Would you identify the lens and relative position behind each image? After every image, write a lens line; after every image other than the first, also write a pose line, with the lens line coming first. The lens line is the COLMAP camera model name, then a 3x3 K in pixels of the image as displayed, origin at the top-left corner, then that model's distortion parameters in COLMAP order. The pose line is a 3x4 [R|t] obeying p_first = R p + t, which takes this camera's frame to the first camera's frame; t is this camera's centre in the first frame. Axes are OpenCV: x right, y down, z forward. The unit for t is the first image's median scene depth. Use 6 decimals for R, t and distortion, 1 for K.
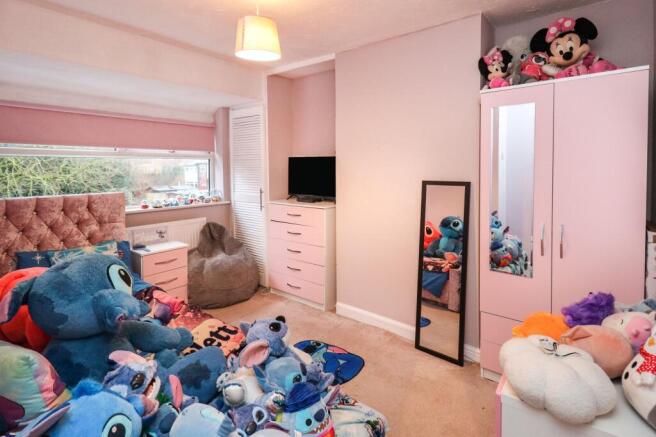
lens RADIAL K [[333.1, 0, 329.9], [0, 333.1, 176.3], [0, 0, 1]] dist [0.000417, -0.000093]
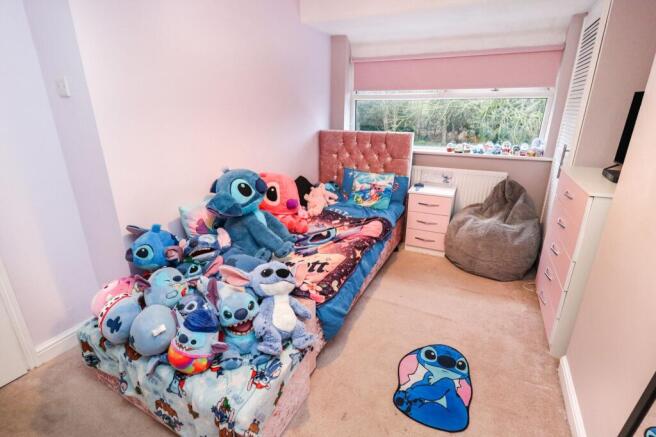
lens RADIAL K [[314.6, 0, 329.6], [0, 314.6, 215.5], [0, 0, 1]] dist [0.000072, -0.000608]
pose [[0.203533, 0.317514, -0.926153, 0.401521], [-0.022810, 0.947234, 0.319729, -0.021913], [0.978802, -0.043950, 0.200036, 0.542260]]
